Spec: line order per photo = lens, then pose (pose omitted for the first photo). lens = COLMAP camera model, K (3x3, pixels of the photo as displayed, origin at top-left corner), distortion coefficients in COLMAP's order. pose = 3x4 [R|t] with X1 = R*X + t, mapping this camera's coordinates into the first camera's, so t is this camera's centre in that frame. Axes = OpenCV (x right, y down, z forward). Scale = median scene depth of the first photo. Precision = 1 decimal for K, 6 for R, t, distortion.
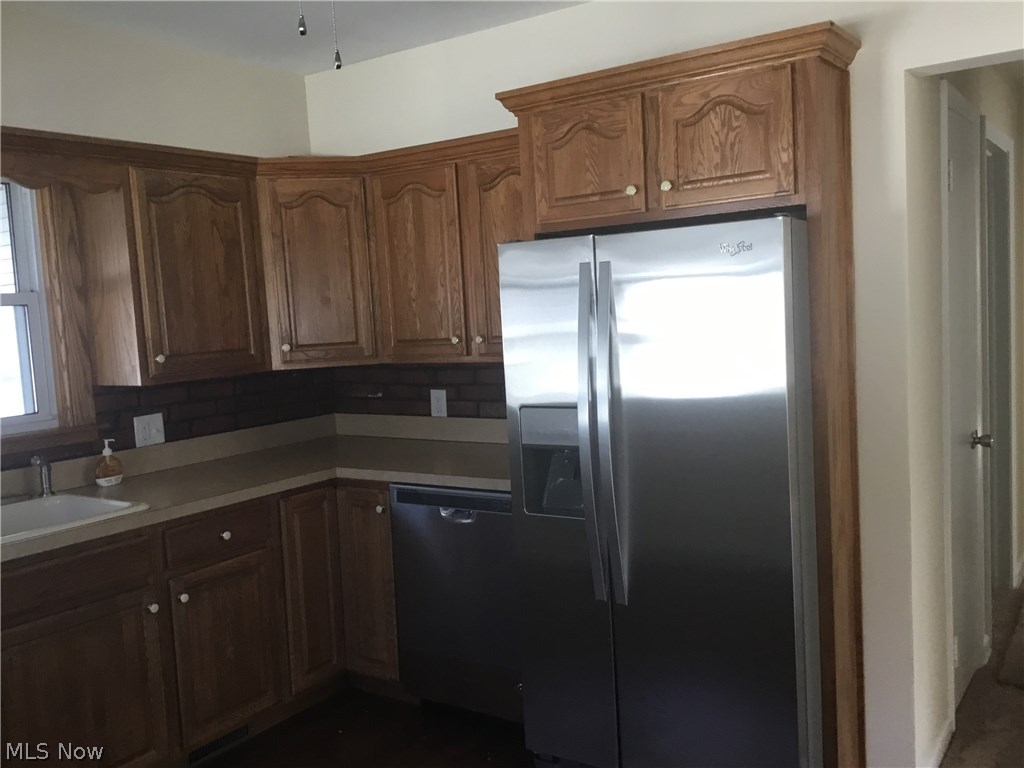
lens RADIAL K [[920.5, 0, 512.0], [0, 920.5, 384.0], [0, 0, 1]] dist [0.174223, -0.359546]
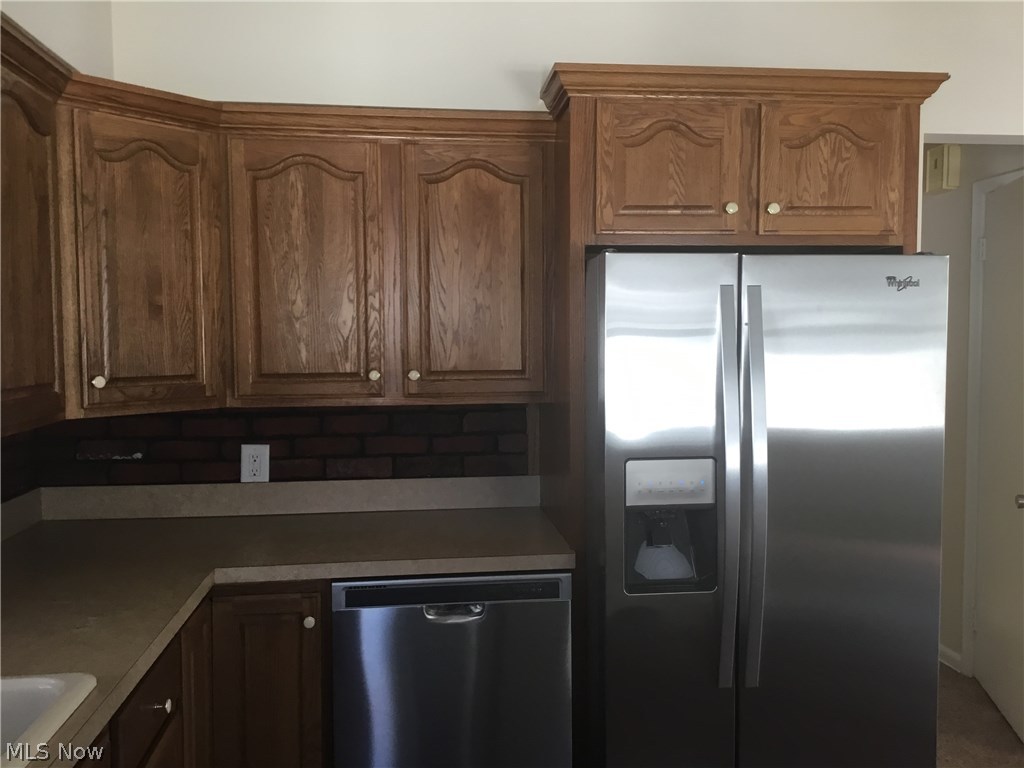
lens RADIAL K [[920.5, 0, 512.0], [0, 920.5, 384.0], [0, 0, 1]] dist [0.174223, -0.359546]
pose [[0.750134, 0.014083, 0.661136, -0.515862], [0.020594, 0.998791, -0.044641, -0.005421], [-0.660965, 0.047102, 0.748937, 0.407605]]
